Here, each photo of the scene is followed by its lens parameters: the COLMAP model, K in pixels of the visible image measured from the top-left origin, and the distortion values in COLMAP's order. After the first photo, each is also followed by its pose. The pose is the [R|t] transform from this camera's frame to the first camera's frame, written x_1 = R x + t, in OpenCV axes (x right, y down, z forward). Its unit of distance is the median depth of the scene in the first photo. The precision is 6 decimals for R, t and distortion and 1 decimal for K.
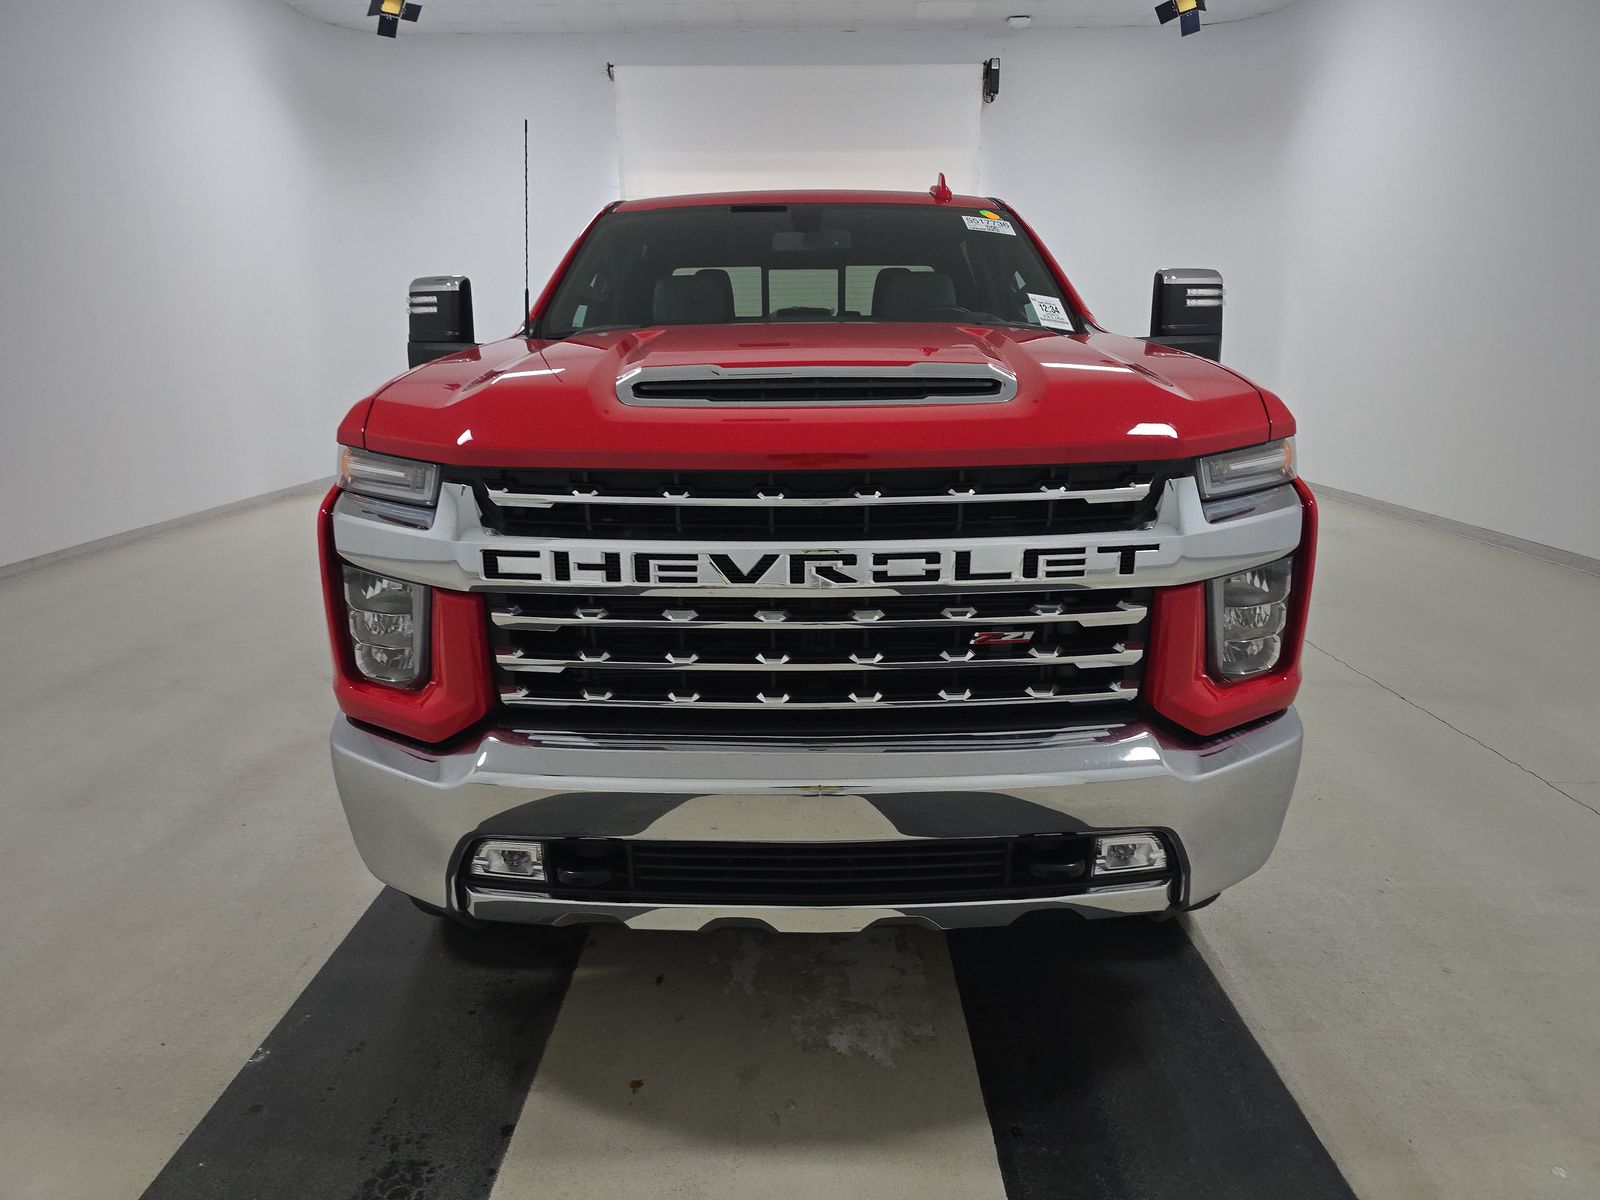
lens RADIAL K [[1075.2, 0, 800.0], [0, 1075.2, 600.0], [0, 0, 1]] dist [0.018972, 0.000221]
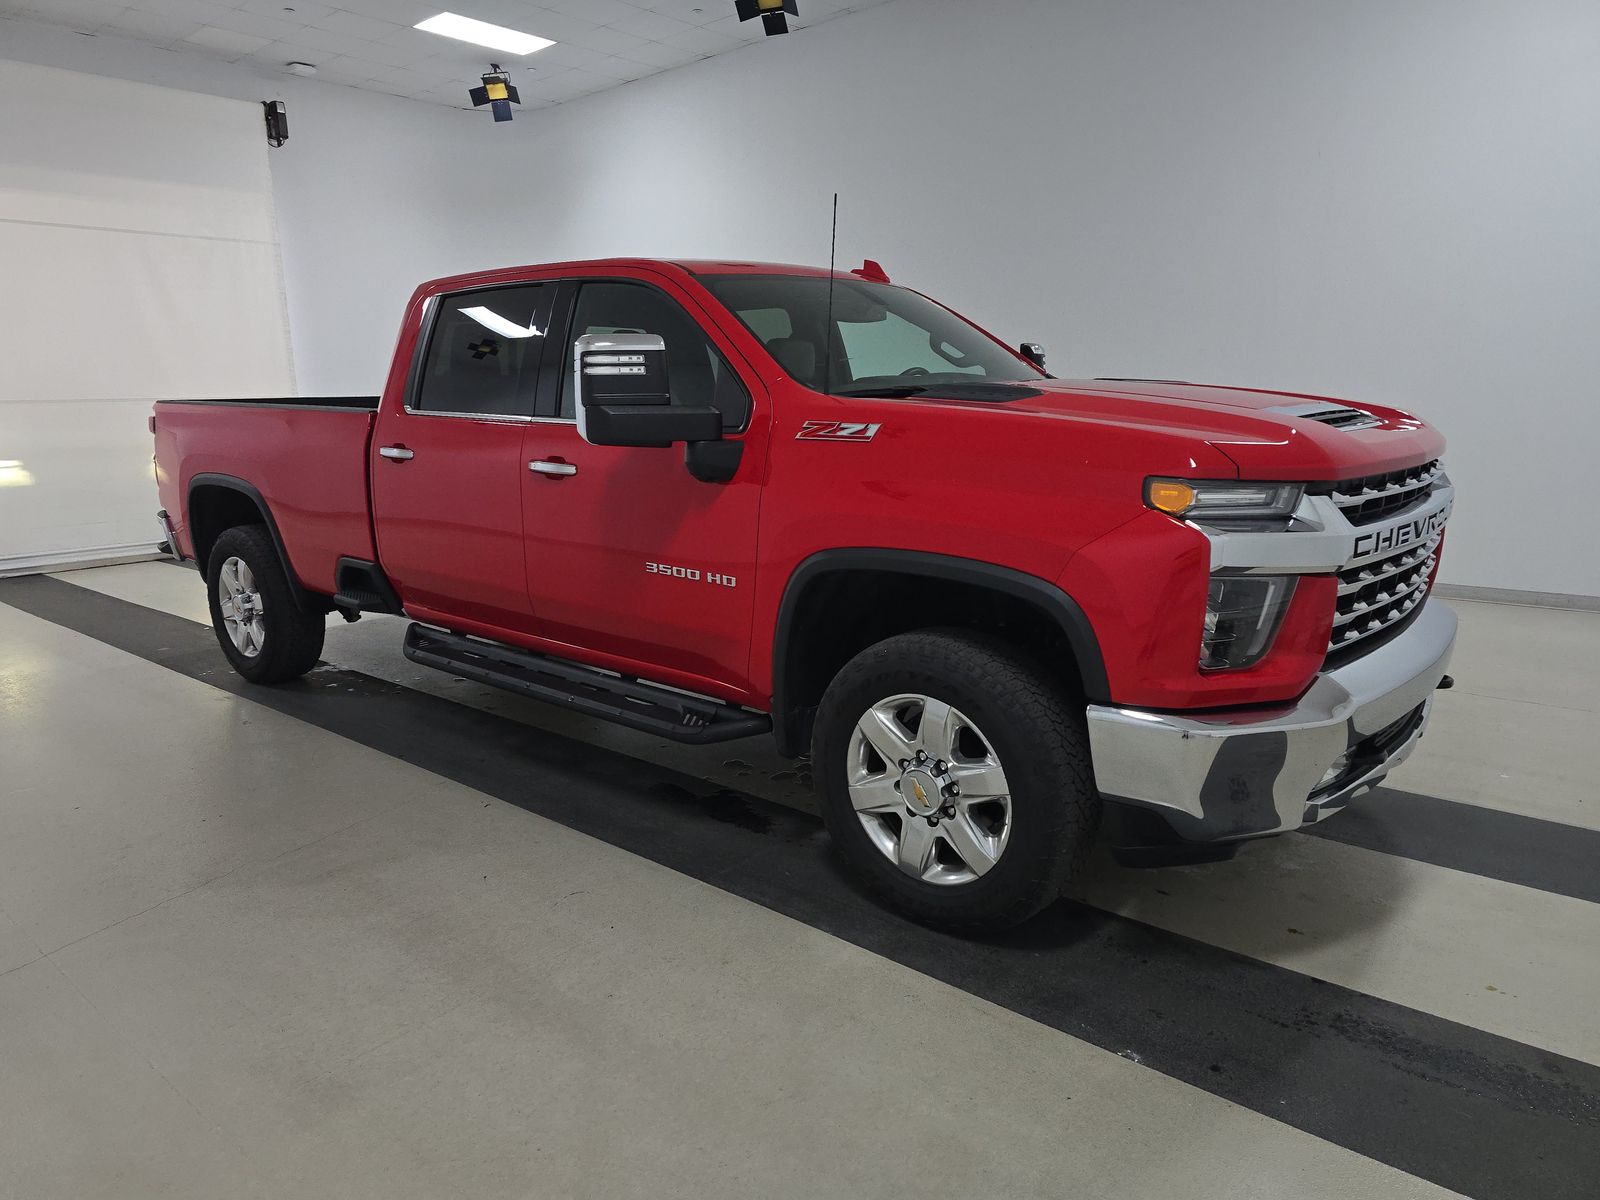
lens RADIAL K [[1075.2, 0, 800.0], [0, 1075.2, 600.0], [0, 0, 1]] dist [0.018972, 0.000221]
pose [[0.653780, -0.151630, 0.741337, -0.963385], [0.188716, 0.981432, 0.034311, -0.082756], [-0.732774, 0.117470, 0.670256, 0.308599]]
